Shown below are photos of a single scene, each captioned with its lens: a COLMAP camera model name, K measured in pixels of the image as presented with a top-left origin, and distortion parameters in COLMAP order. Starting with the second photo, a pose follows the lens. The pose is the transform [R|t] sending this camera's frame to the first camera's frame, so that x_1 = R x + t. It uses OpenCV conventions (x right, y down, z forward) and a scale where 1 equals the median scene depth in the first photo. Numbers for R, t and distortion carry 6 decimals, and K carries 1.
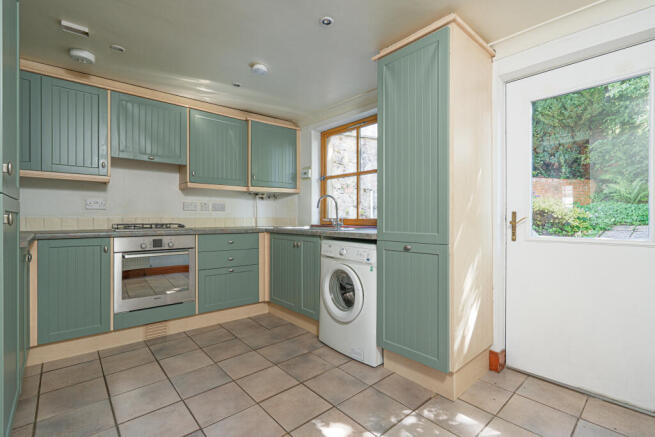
lens RADIAL K [[301.5, 0, 326.6], [0, 301.5, 219.1], [0, 0, 1]] dist [0.001105, 0.000343]
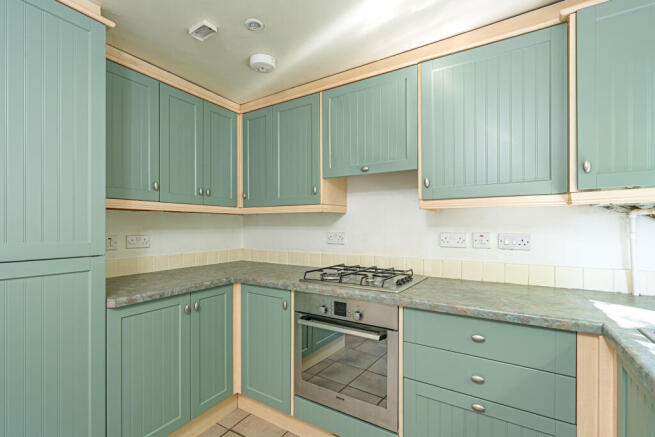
lens RADIAL K [[301.5, 0, 327.2], [0, 301.5, 224.6], [0, 0, 1]] dist [0.001105, 0.000343]
pose [[0.286169, -0.002721, -0.958175, 0.015743], [-0.004297, 0.999982, -0.004123, -0.073667], [0.958169, 0.005297, 0.286153, 0.673620]]
